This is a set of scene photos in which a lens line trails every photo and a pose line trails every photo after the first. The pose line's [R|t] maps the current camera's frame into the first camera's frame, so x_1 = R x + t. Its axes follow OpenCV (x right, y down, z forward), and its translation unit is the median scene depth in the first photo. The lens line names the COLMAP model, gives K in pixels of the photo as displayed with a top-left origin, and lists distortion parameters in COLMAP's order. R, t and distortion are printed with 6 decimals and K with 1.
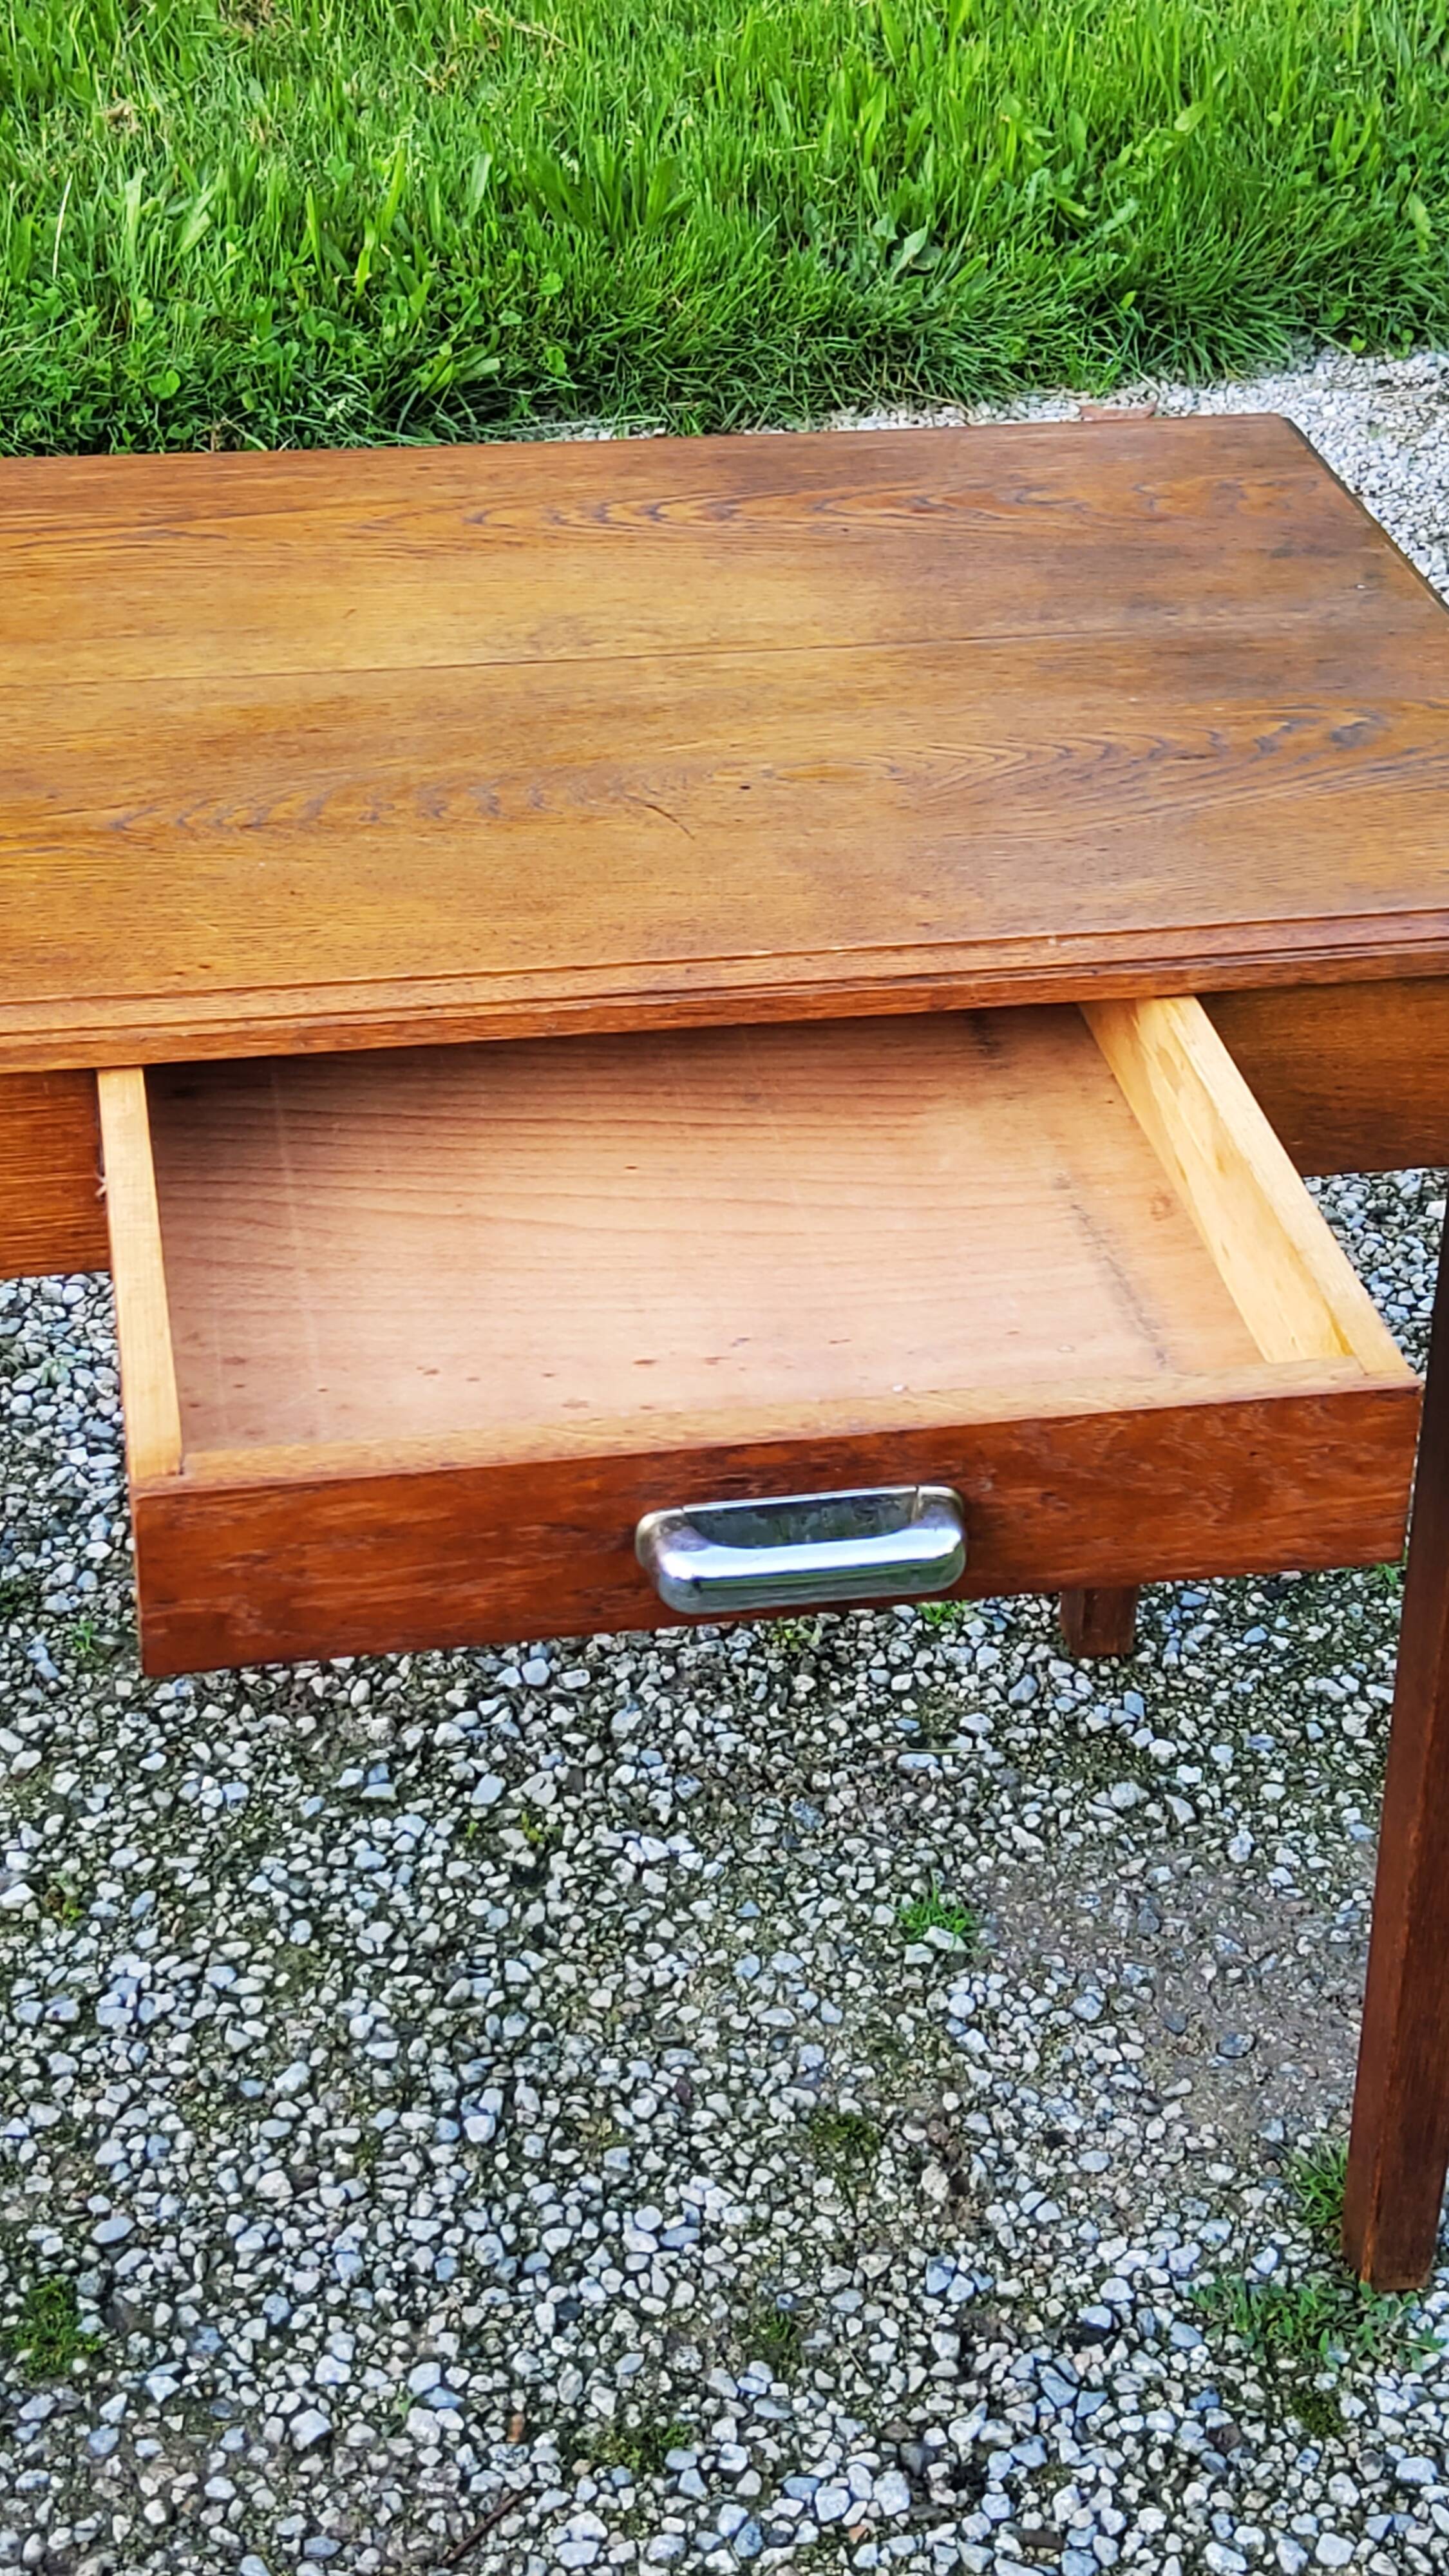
lens RADIAL K [[3835.1, 0, 755.9], [0, 3835.1, 1267.6], [0, 0, 1]] dist [0.117741, 0.000000]
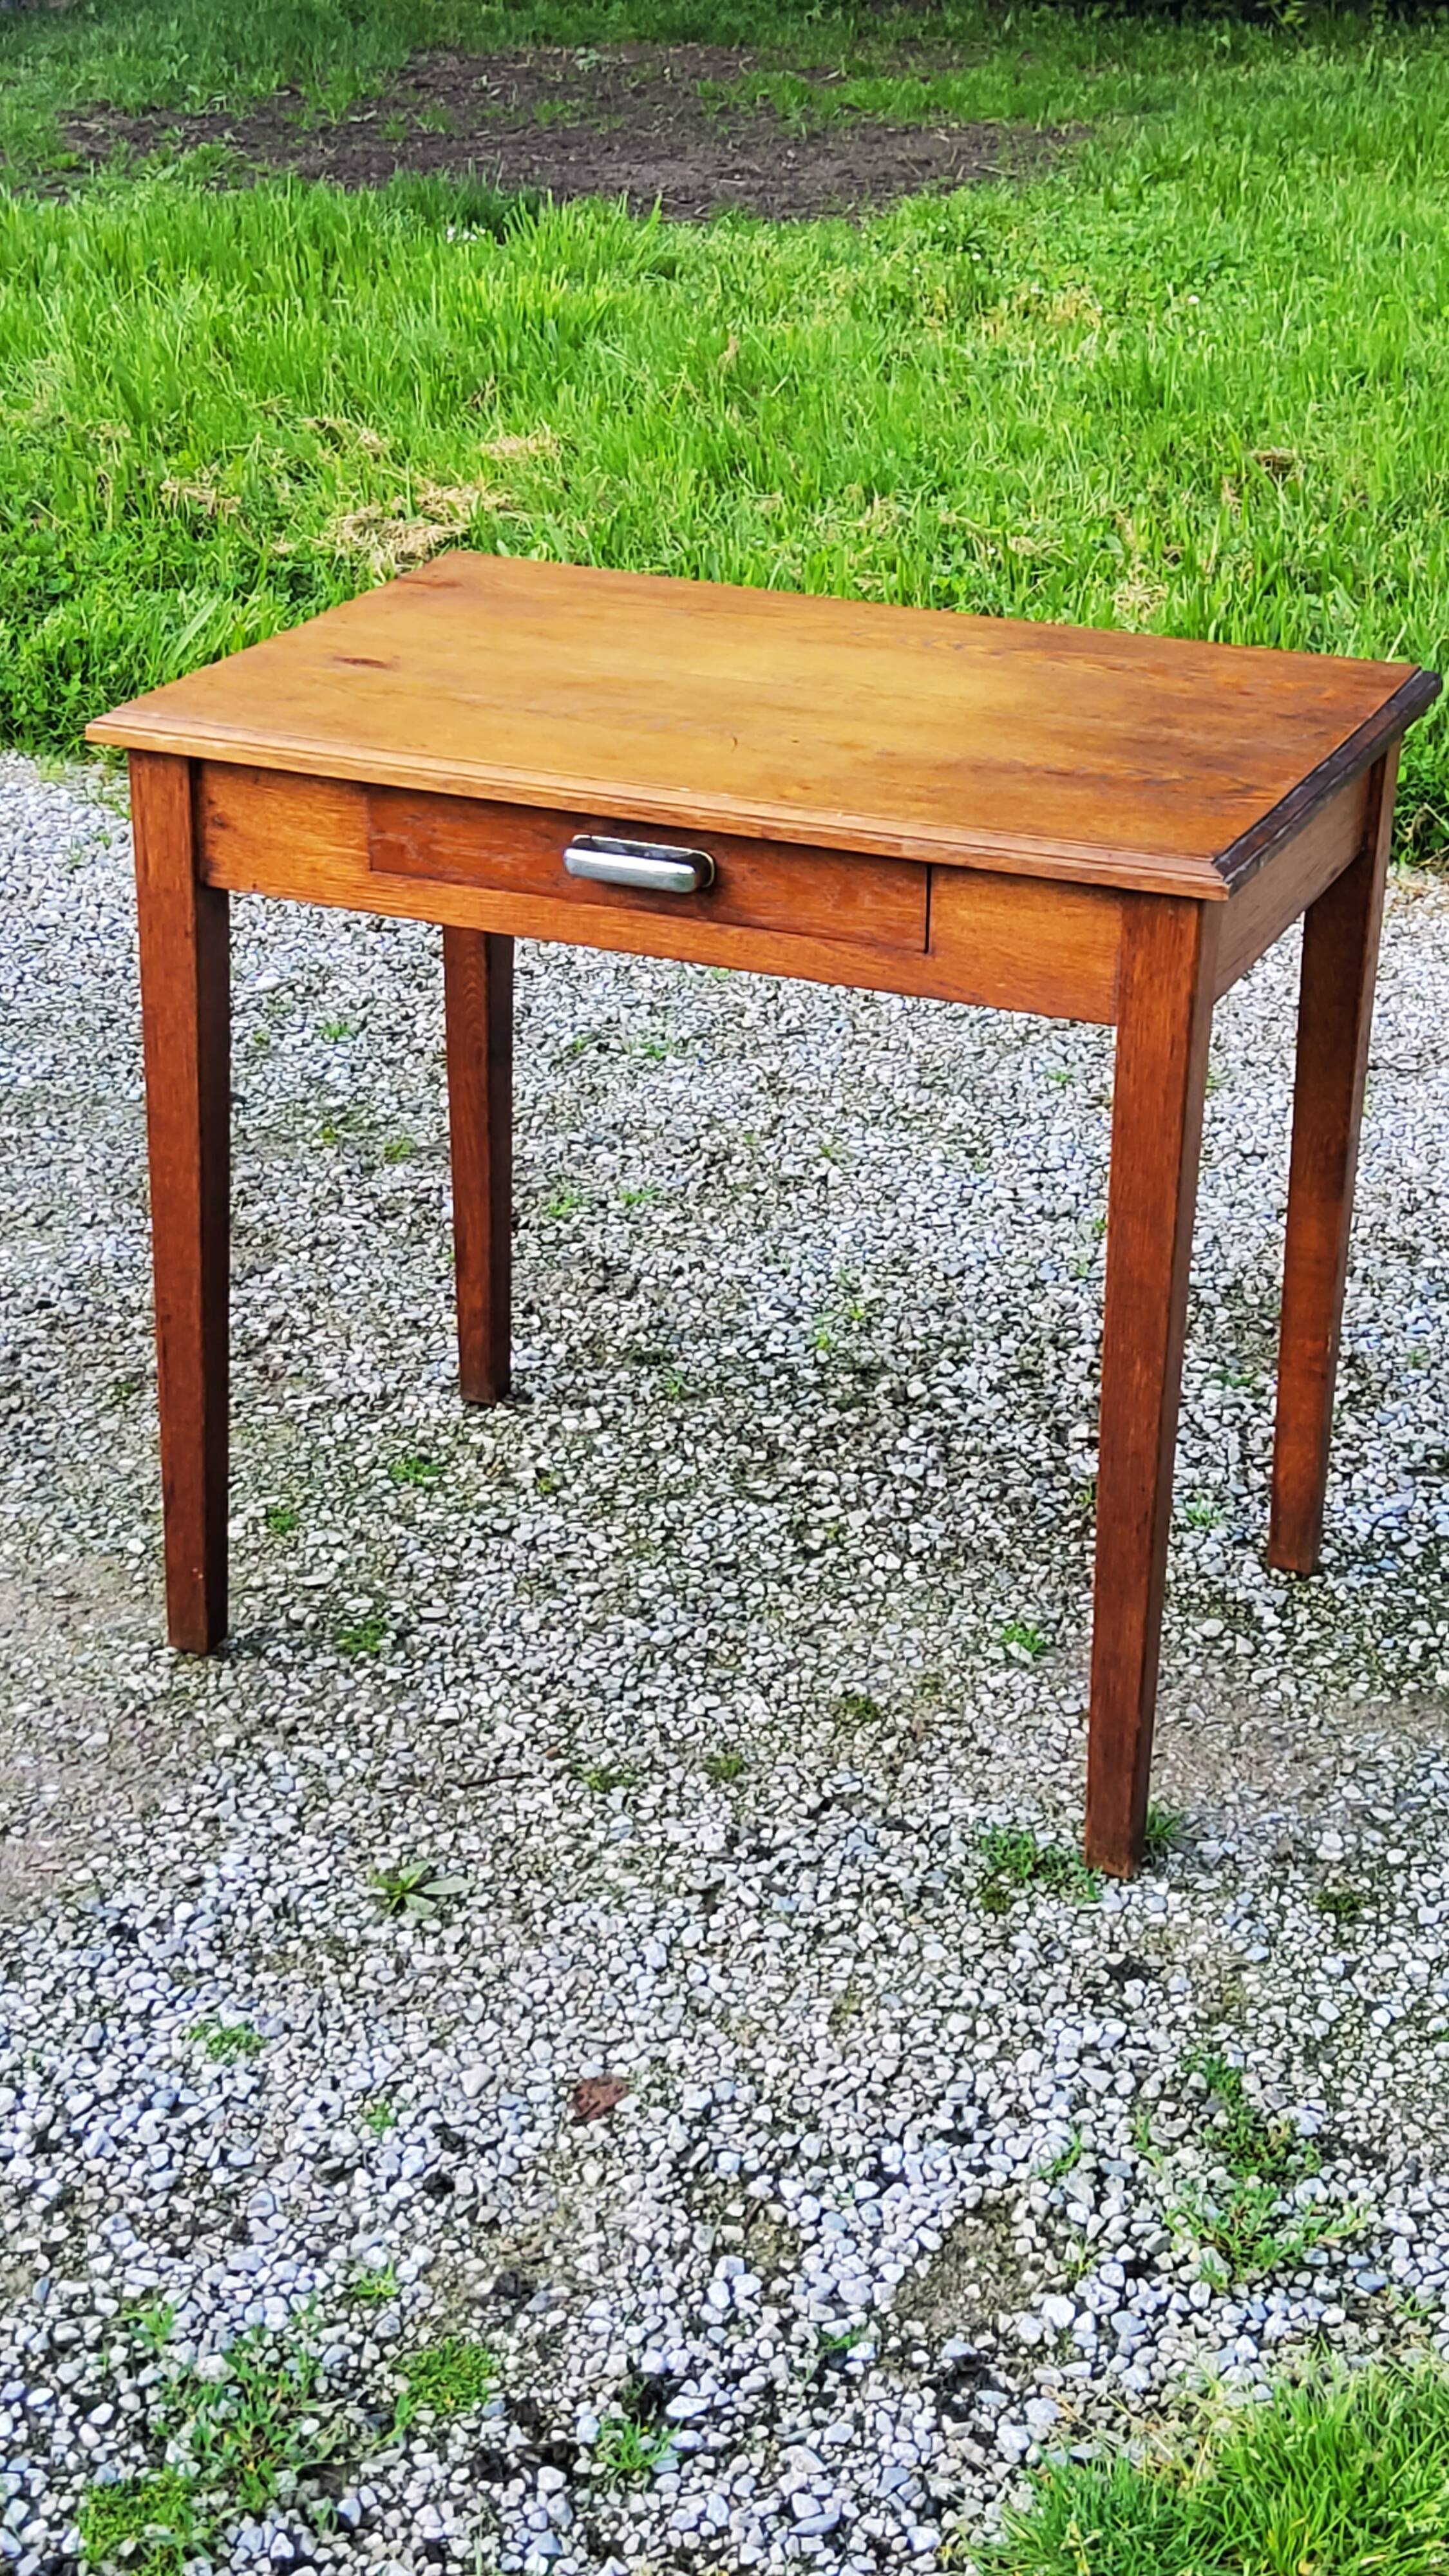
lens RADIAL K [[3835.1, 0, 745.4], [0, 3835.1, 1264.7], [0, 0, 1]] dist [0.117741, 0.000000]
pose [[0.826548, 0.206160, -0.523752, 0.696439], [-0.291436, 0.952817, -0.084875, 0.188841], [0.481542, 0.222794, 0.847632, -0.316918]]
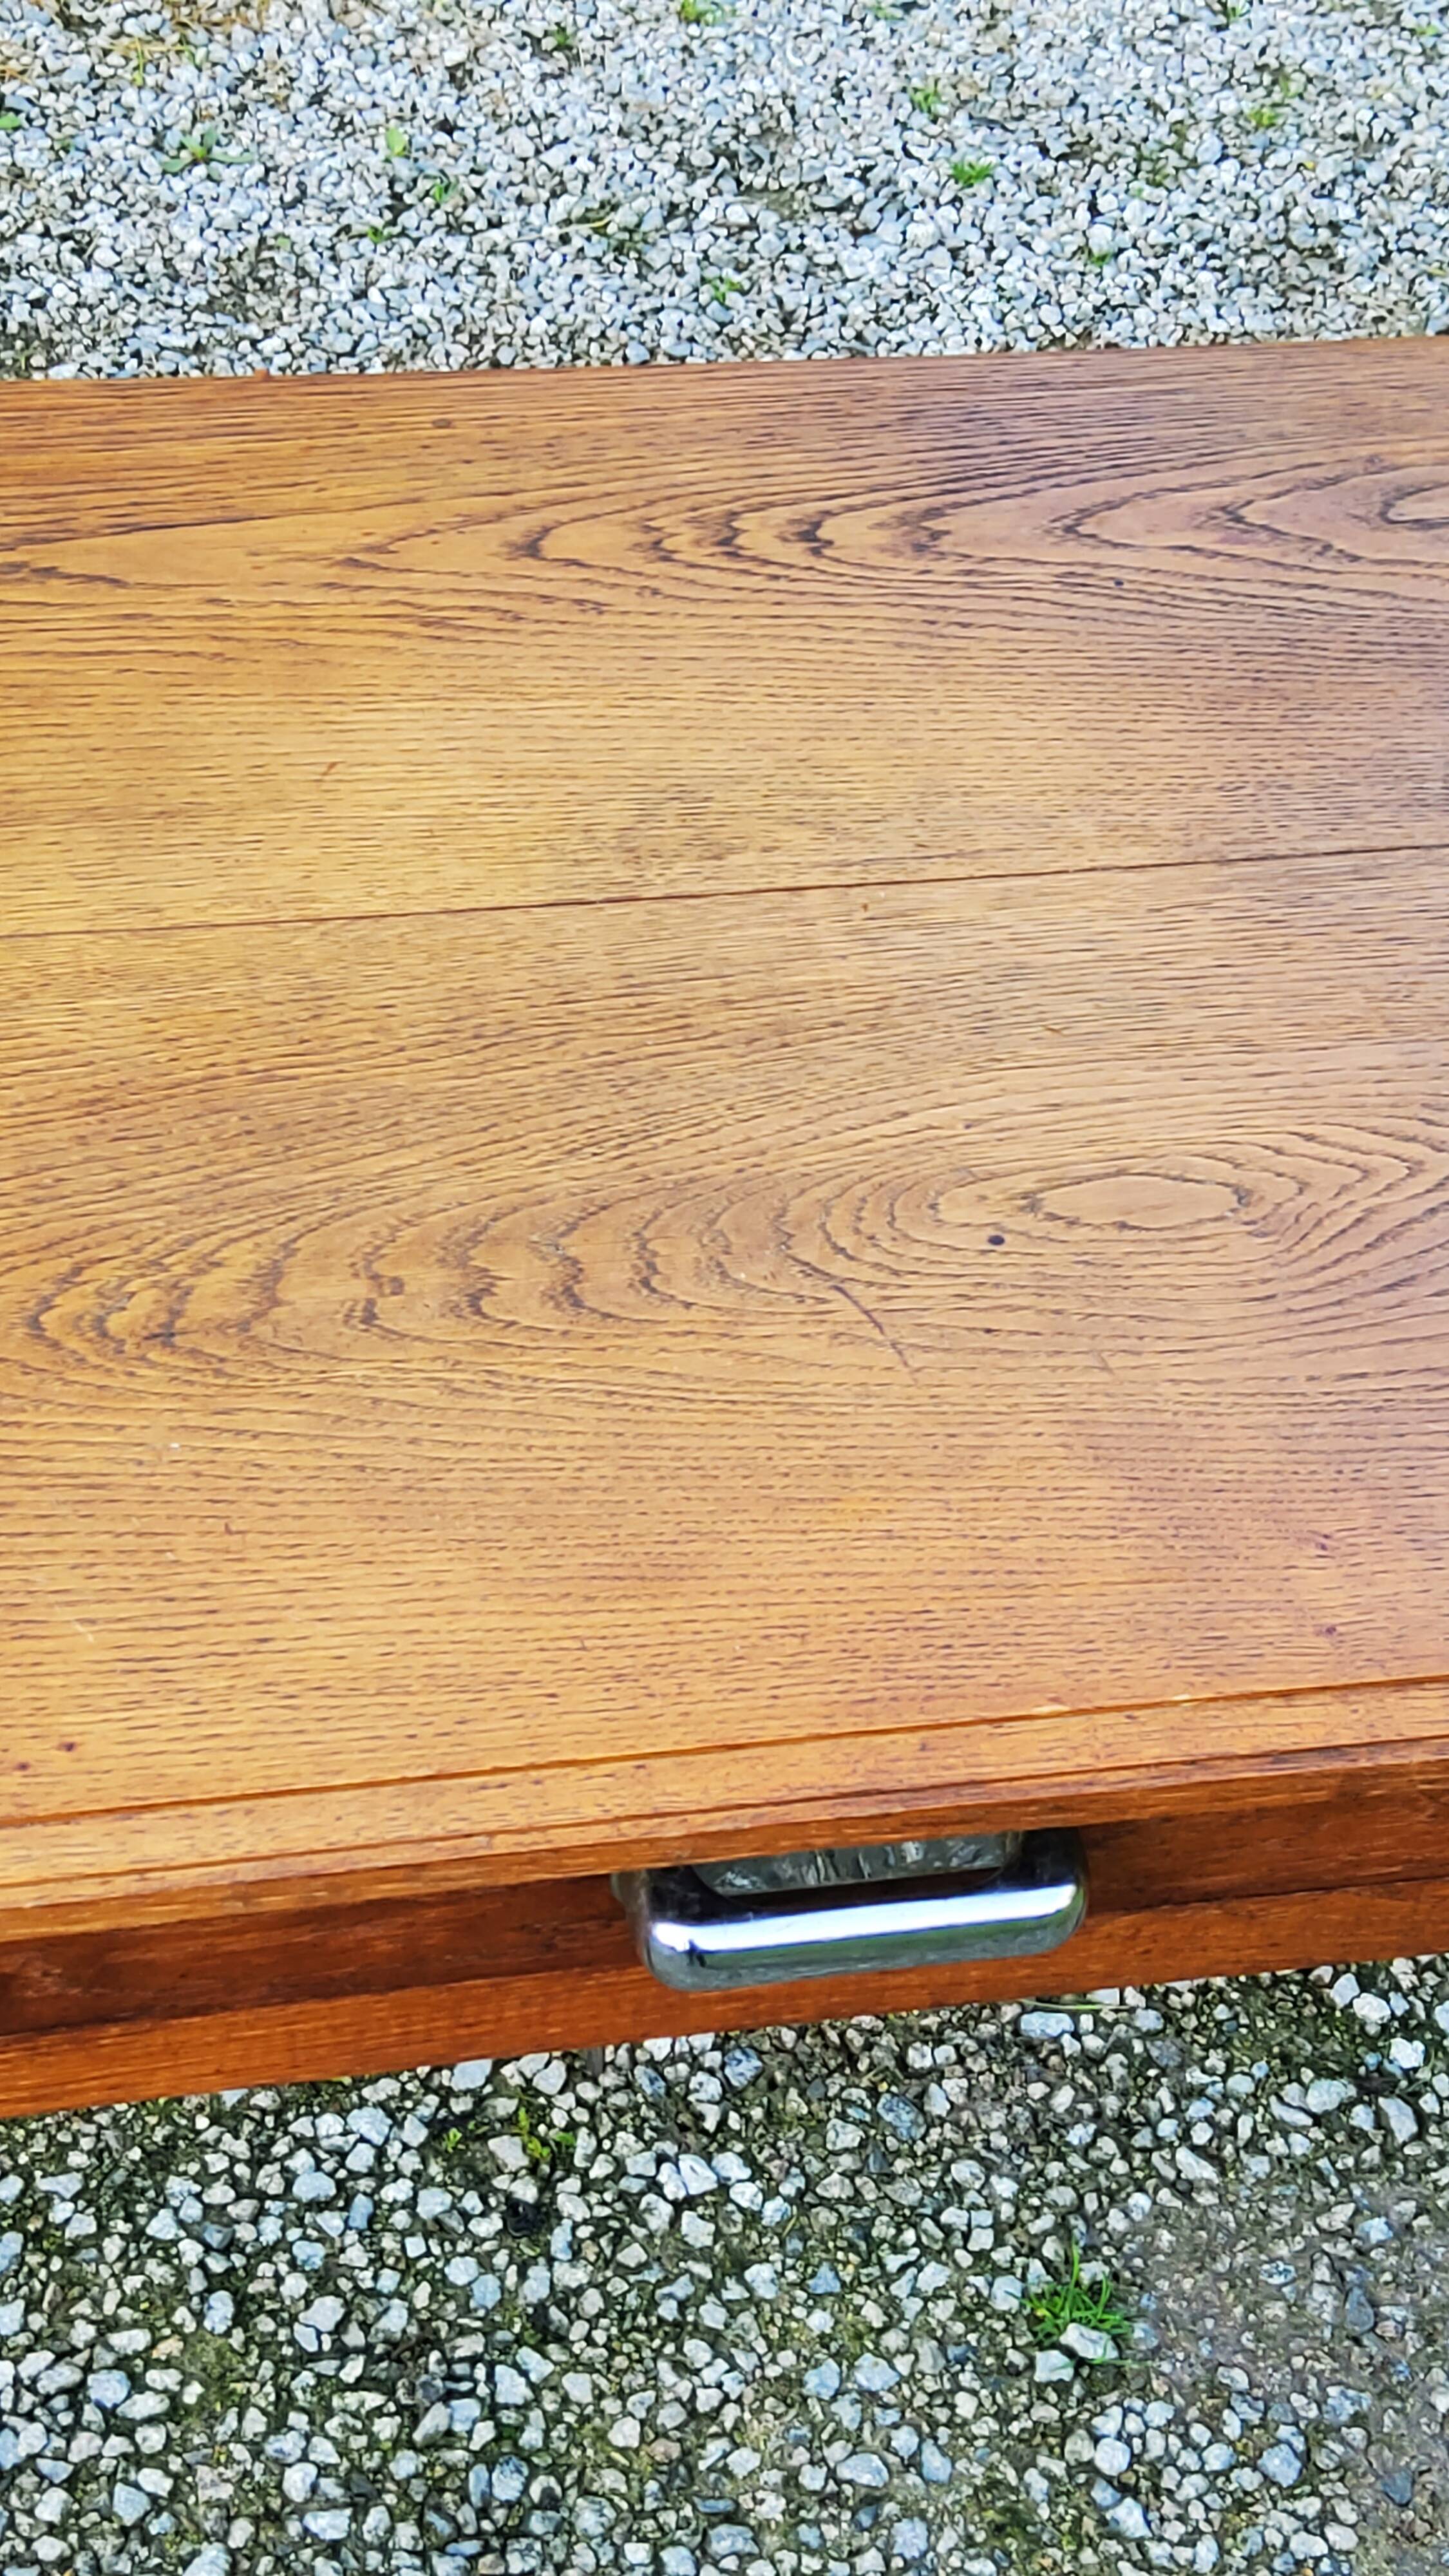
lens RADIAL K [[3835.1, 0, 734.5], [0, 3835.1, 1271.9], [0, 0, 1]] dist [0.117741, 0.000000]
pose [[0.999171, 0.036863, 0.017297, -0.039571], [-0.039656, 0.977360, 0.207832, -0.179708], [-0.009244, -0.208346, 0.978012, 0.314342]]
